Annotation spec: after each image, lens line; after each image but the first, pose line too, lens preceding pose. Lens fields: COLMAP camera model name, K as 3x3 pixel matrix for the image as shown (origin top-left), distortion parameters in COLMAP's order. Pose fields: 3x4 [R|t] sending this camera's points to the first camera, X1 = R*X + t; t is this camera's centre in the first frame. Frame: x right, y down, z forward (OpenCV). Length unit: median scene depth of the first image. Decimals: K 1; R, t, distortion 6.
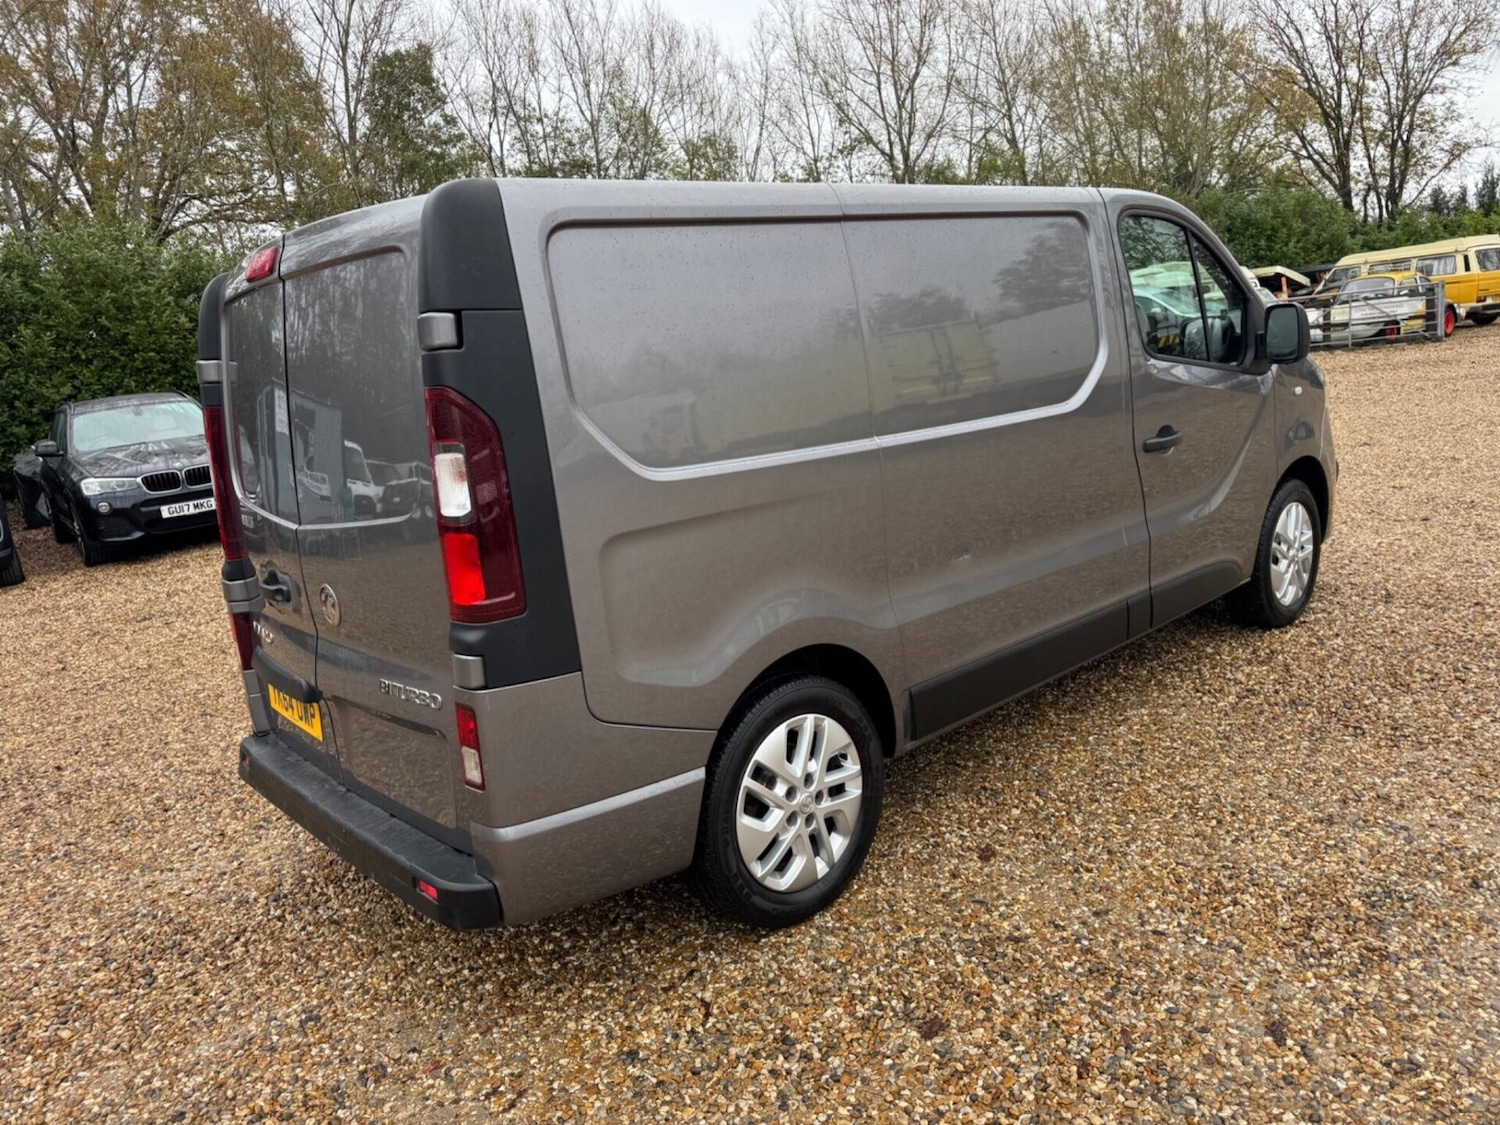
lens RADIAL K [[1052.8, 0, 748.1], [0, 1052.8, 548.1], [0, 0, 1]] dist [0.029451, -0.030379]
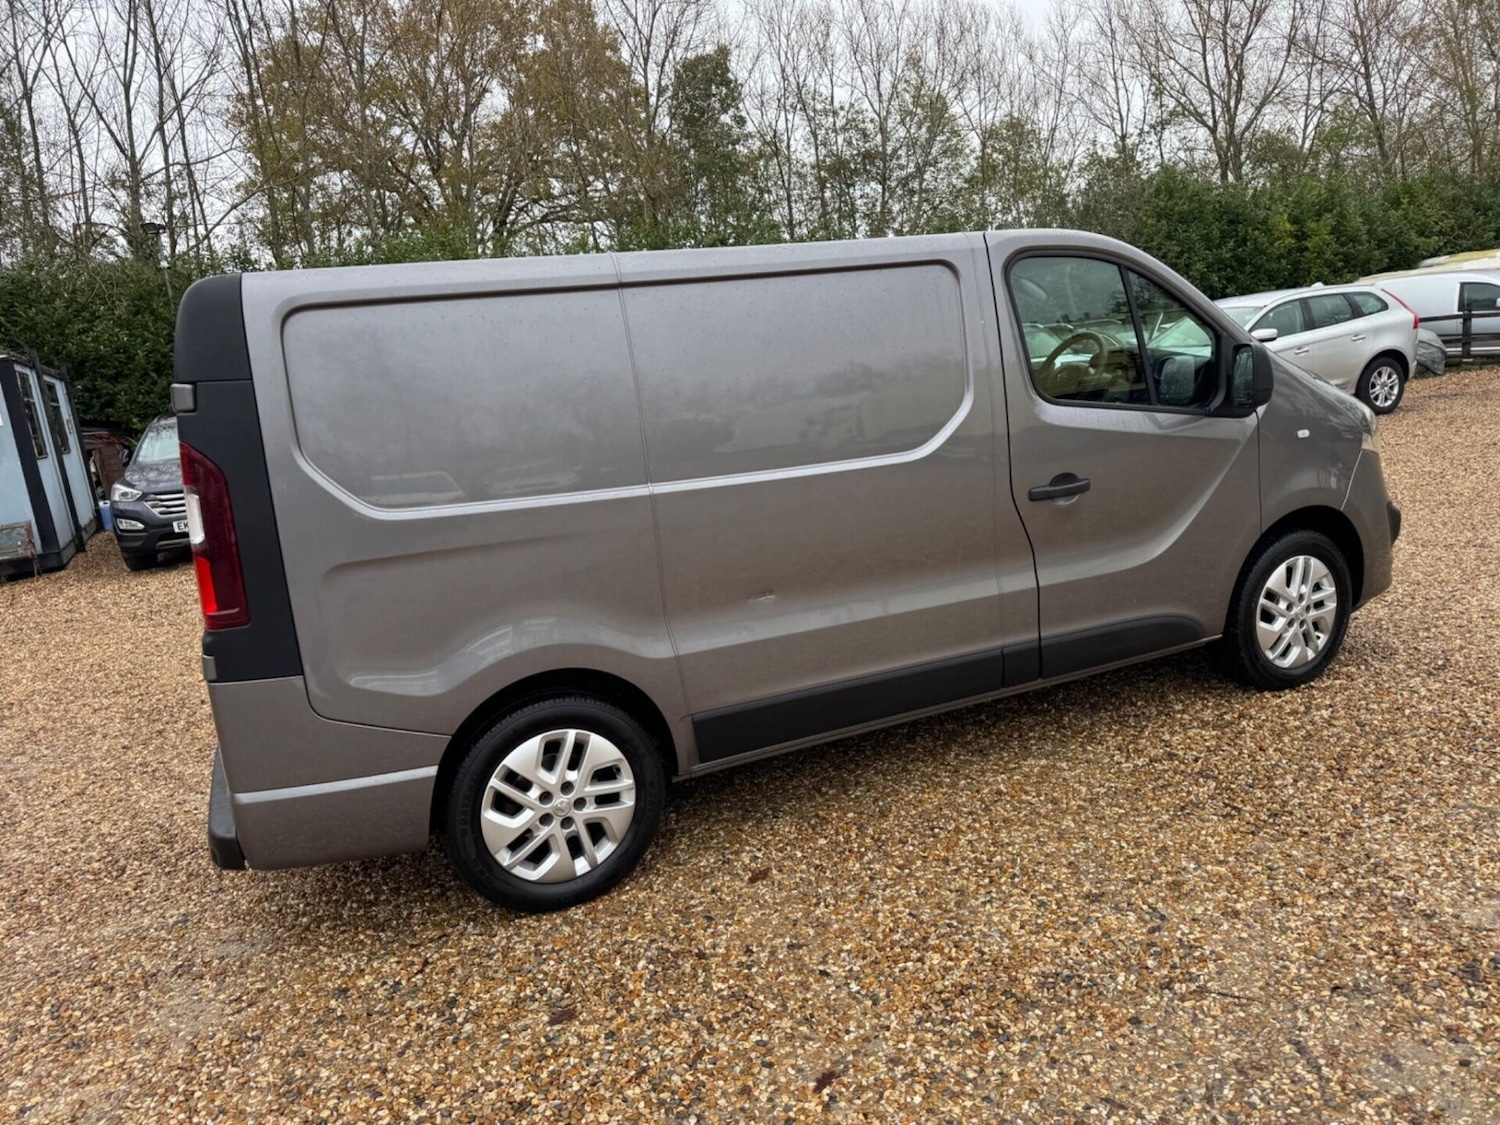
lens RADIAL K [[1052.8, 0, 748.7], [0, 1052.8, 563.6], [0, 0, 1]] dist [0.029451, -0.030379]
pose [[0.953990, 0.067545, -0.292130, 0.532688], [-0.059107, 0.997542, 0.037624, -0.068843], [0.293954, -0.018626, 0.955638, -0.013587]]
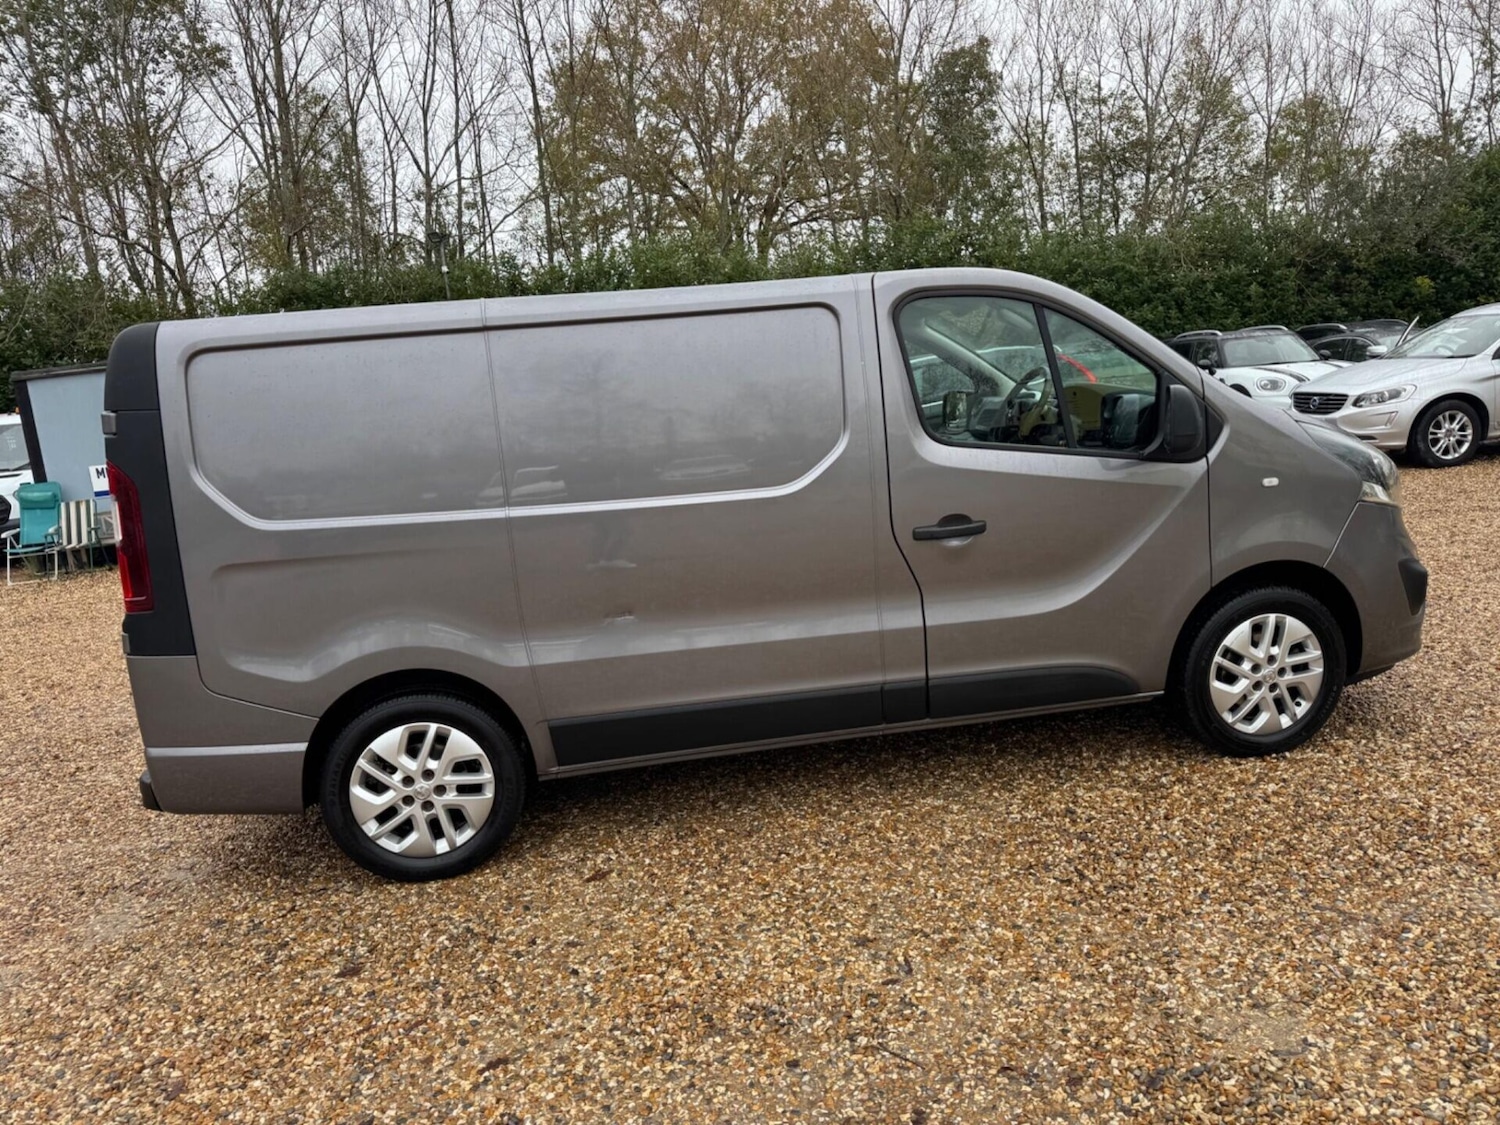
lens RADIAL K [[1052.8, 0, 748.3], [0, 1052.8, 559.0], [0, 0, 1]] dist [0.029451, -0.030379]
pose [[0.842024, 0.125546, -0.524627, 0.970555], [-0.109349, 0.992074, 0.061904, -0.149158], [0.528241, 0.005243, 0.849078, 0.120171]]
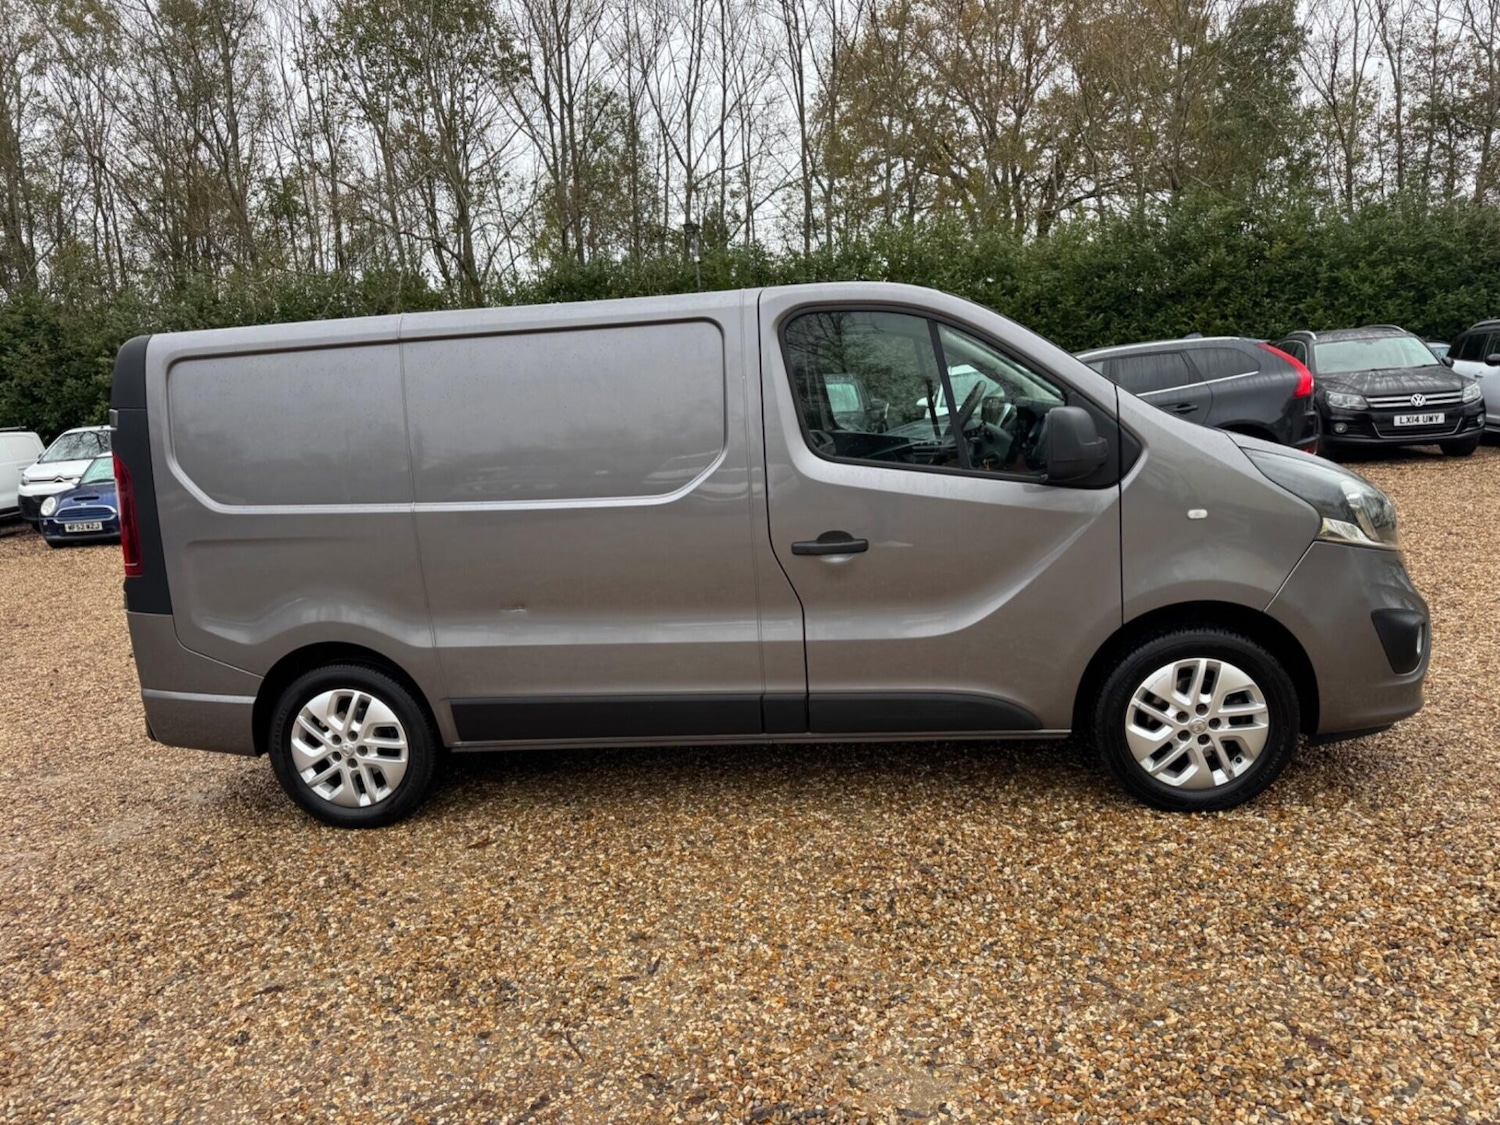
lens RADIAL K [[1052.8, 0, 750.0], [0, 1052.8, 567.0], [0, 0, 1]] dist [0.029451, -0.030379]
pose [[0.662156, 0.187395, -0.725557, 1.354907], [-0.145499, 0.981952, 0.120831, -0.245016], [0.735105, 0.025559, 0.677471, 0.399025]]
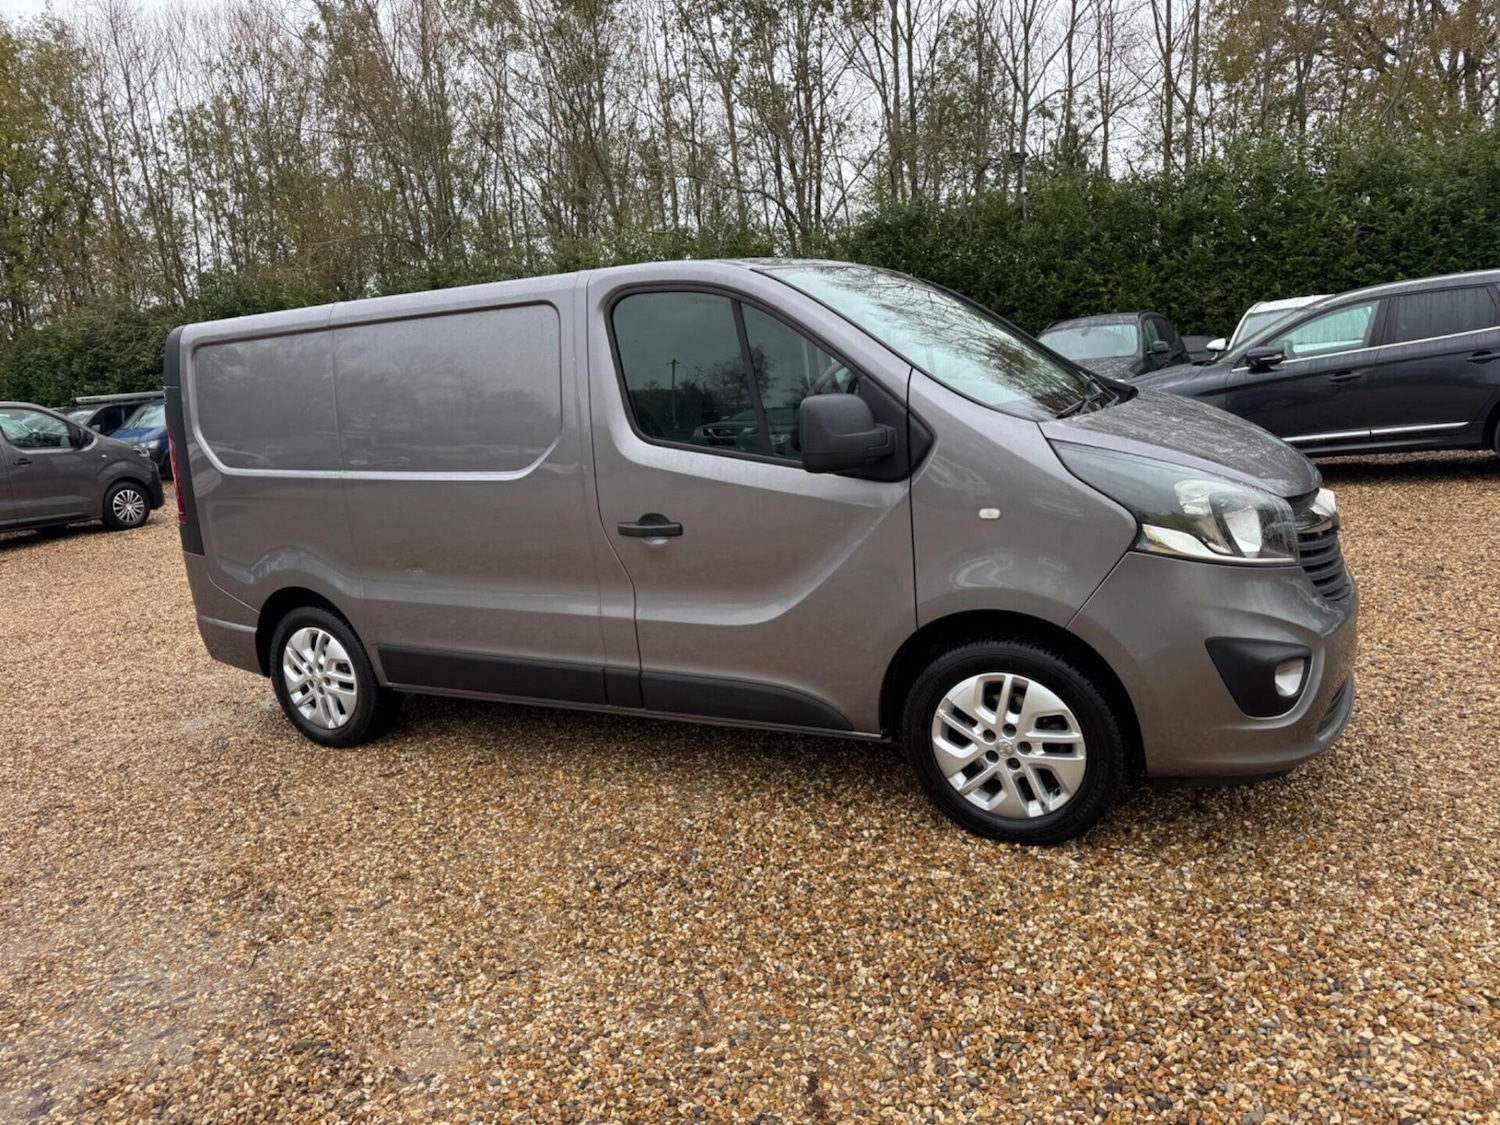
lens RADIAL K [[1052.8, 0, 749.8], [0, 1052.8, 561.2], [0, 0, 1]] dist [0.029451, -0.030379]
pose [[0.348654, 0.256149, -0.901570, 1.691470], [-0.132926, 0.965720, 0.222970, -0.389581], [0.927777, 0.042103, 0.370751, 0.959599]]
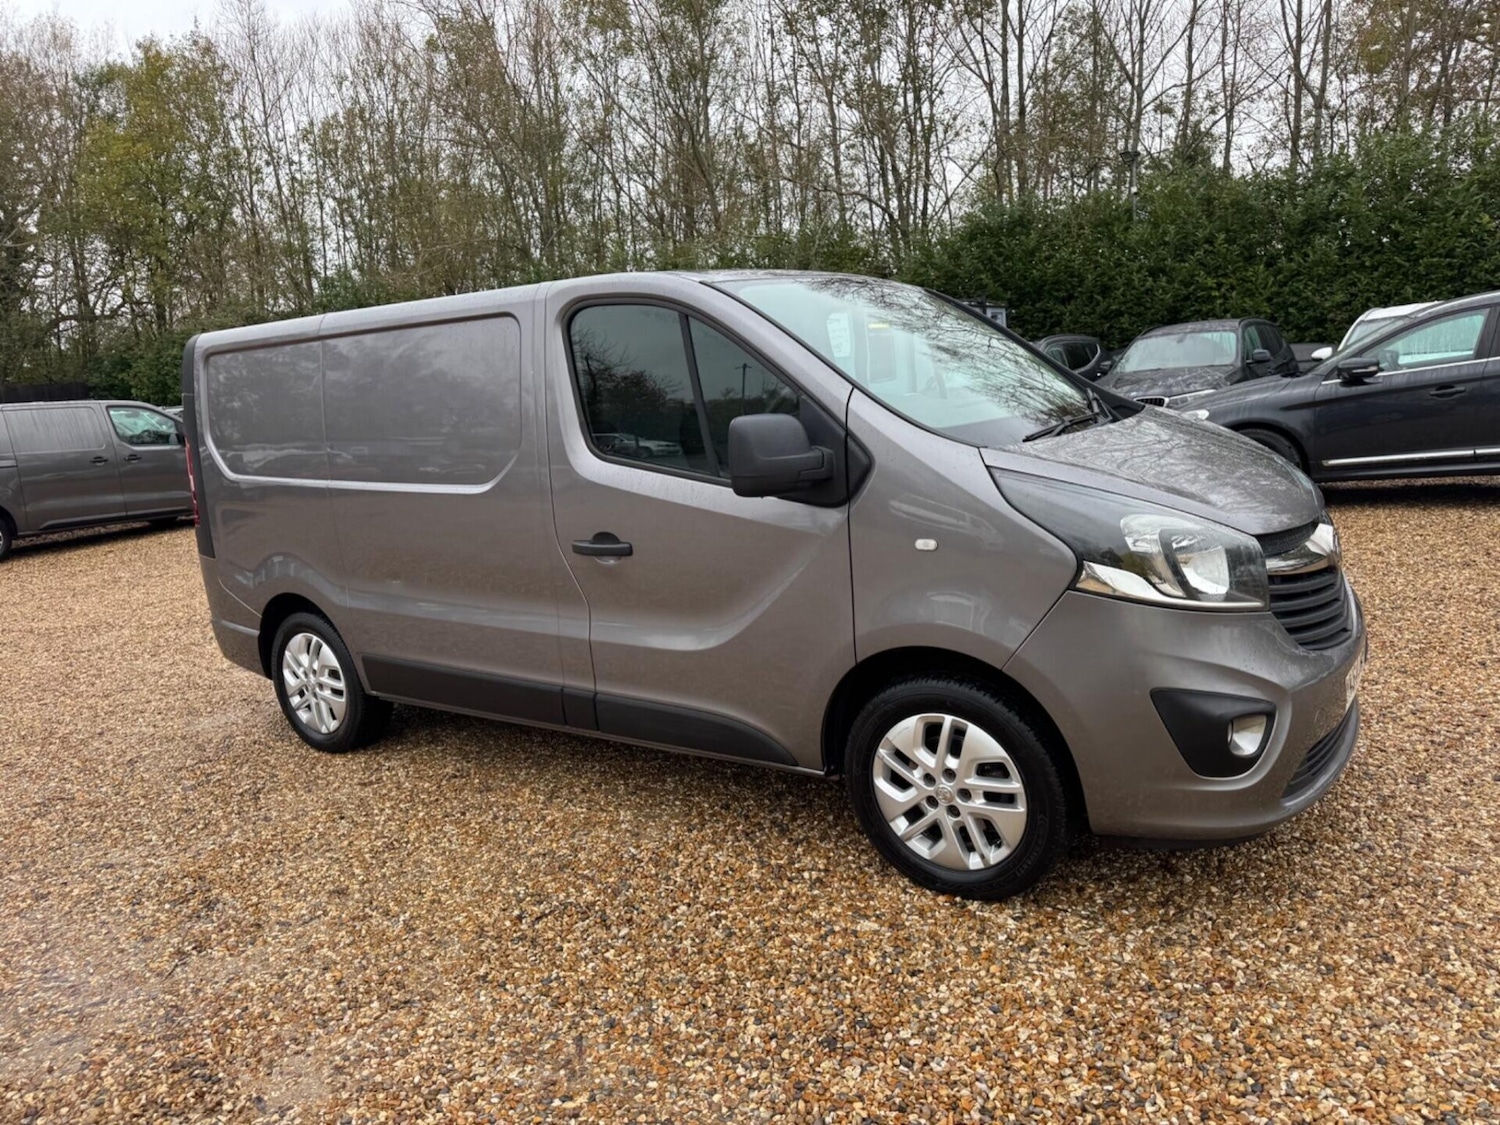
lens RADIAL K [[1052.8, 0, 751.0], [0, 1052.8, 569.7], [0, 0, 1]] dist [0.029451, -0.030379]
pose [[0.245962, 0.268882, -0.931238, 1.694895], [-0.135014, 0.960891, 0.241783, -0.425564], [0.959830, 0.066261, 0.272646, 1.147368]]
